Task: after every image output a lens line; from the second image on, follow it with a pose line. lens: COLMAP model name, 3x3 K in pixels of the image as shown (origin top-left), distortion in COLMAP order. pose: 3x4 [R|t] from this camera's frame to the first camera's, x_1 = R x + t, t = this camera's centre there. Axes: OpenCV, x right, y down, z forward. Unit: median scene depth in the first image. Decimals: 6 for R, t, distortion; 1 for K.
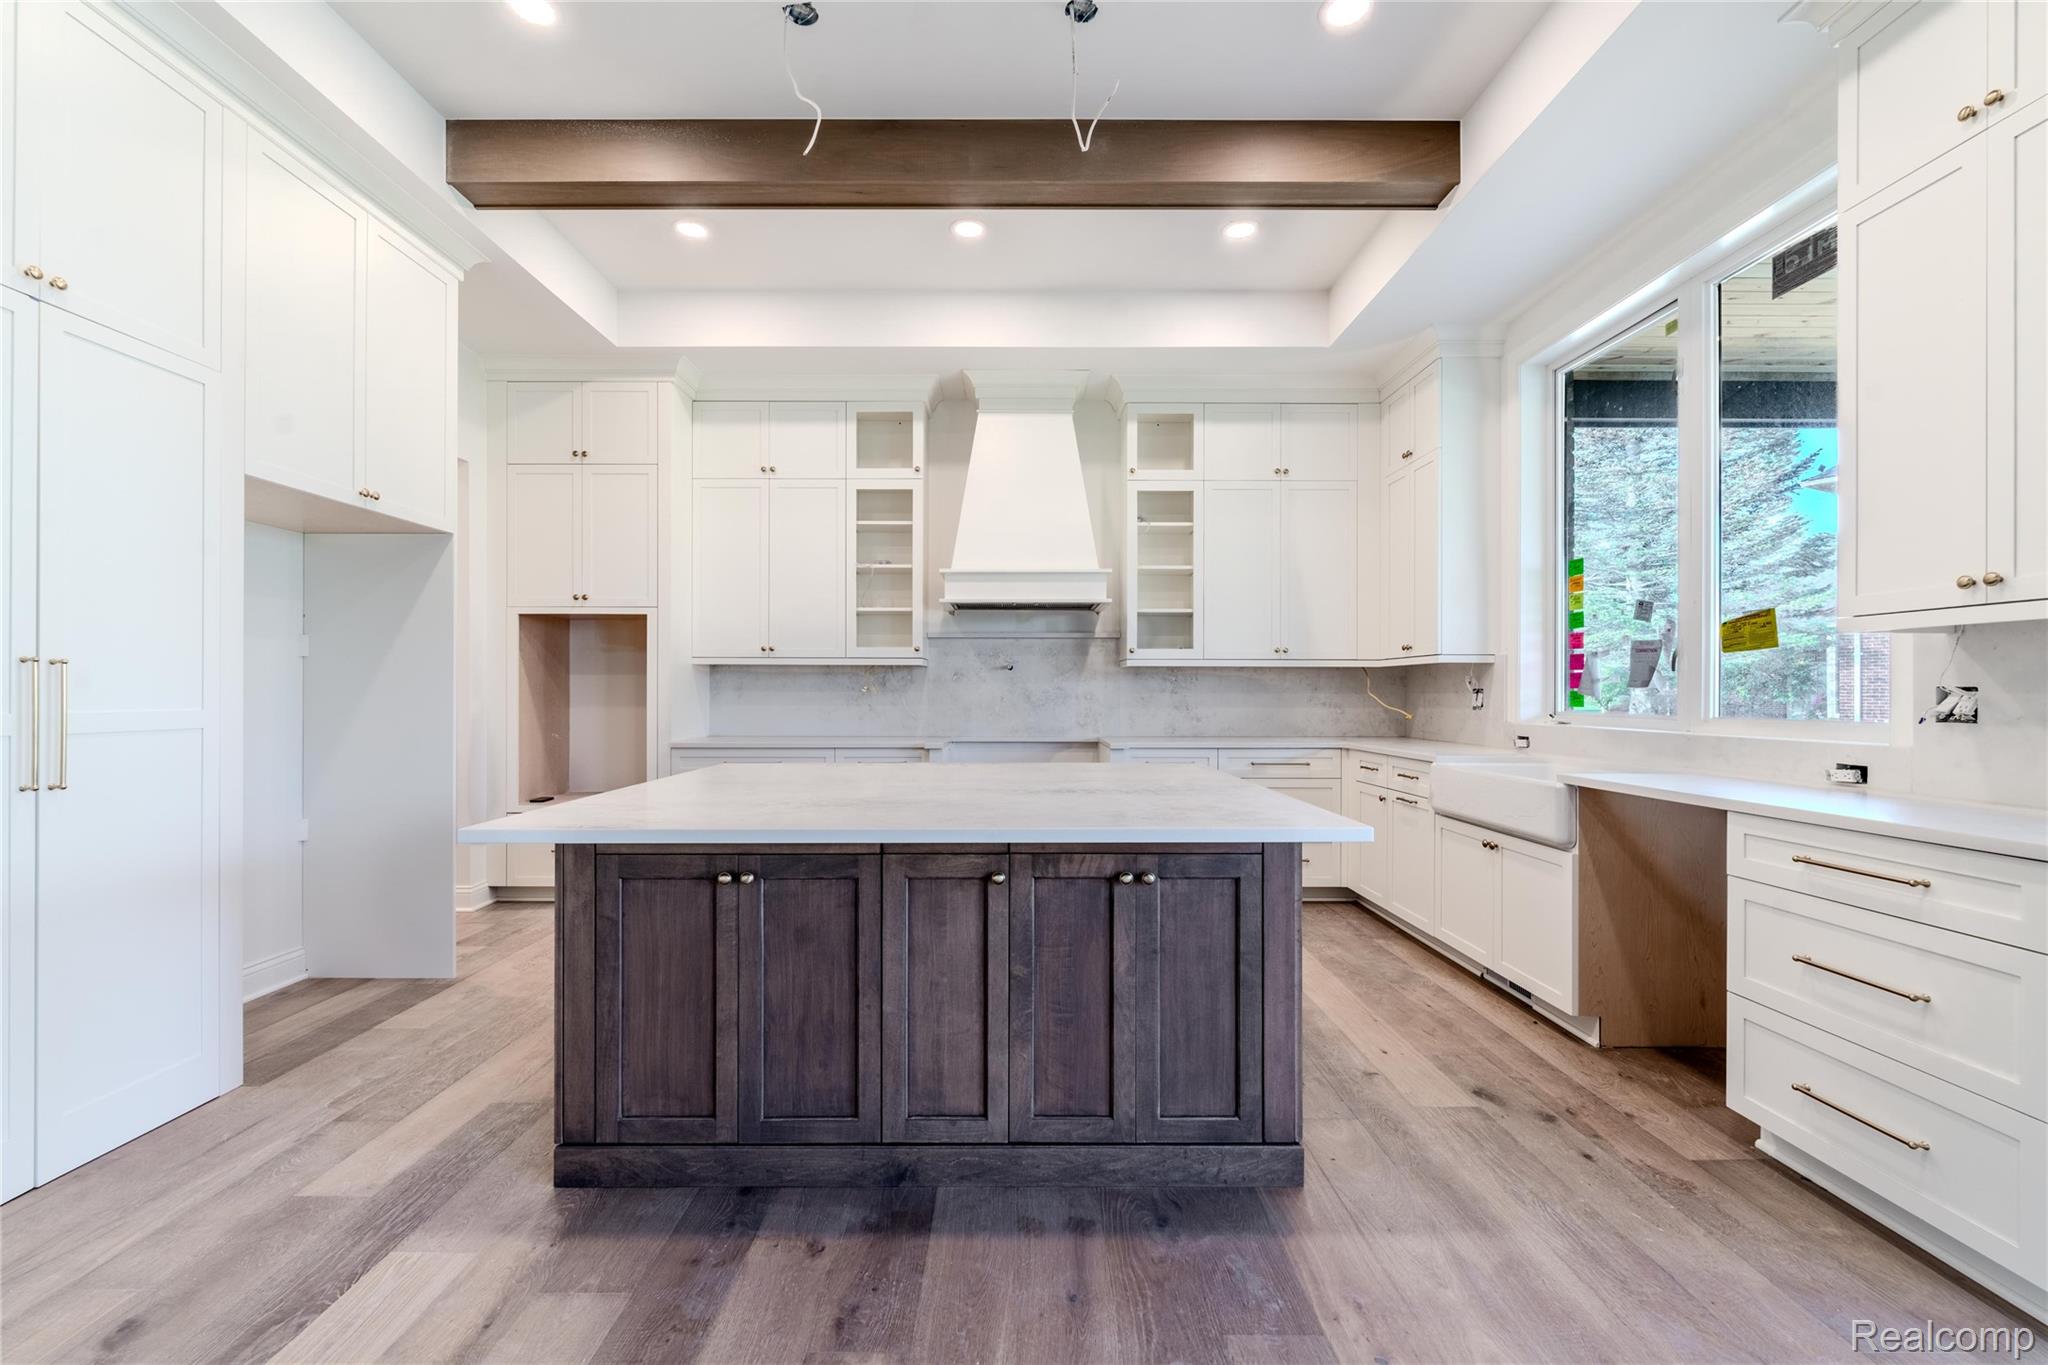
lens RADIAL K [[833.6, 0, 1010.0], [0, 833.6, 691.0], [0, 0, 1]] dist [-0.002974, 0.000304]
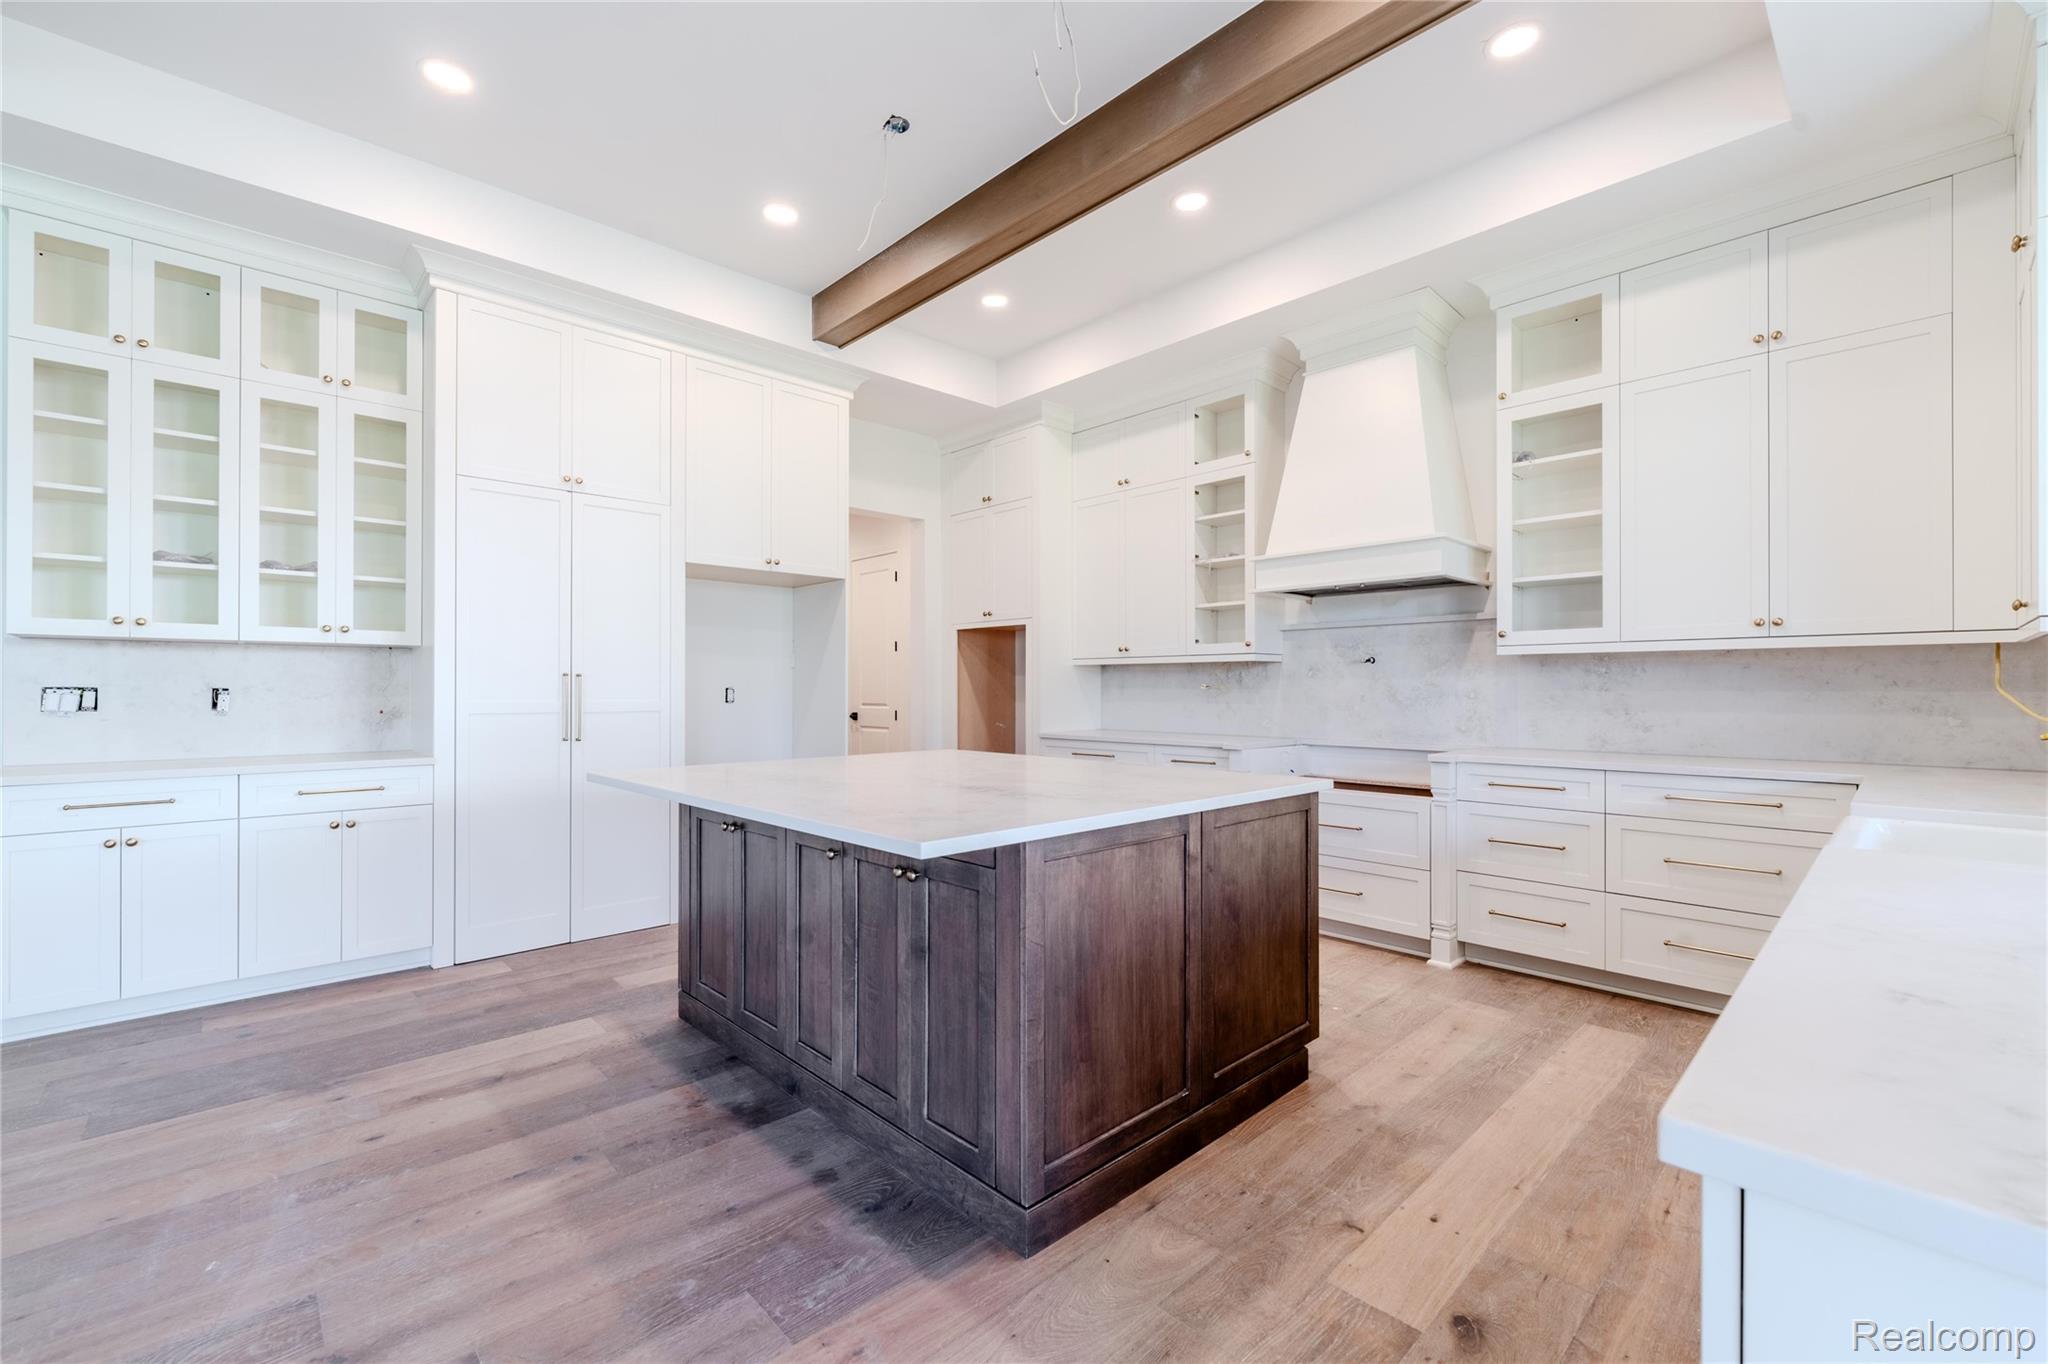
lens RADIAL K [[833.6, 0, 1009.7], [0, 833.6, 685.9], [0, 0, 1]] dist [-0.002974, 0.000304]
pose [[0.690778, -0.004200, -0.723055, 0.393239], [0.002647, 0.999991, -0.003279, -0.000311], [0.723062, 0.000351, 0.690783, 0.156287]]
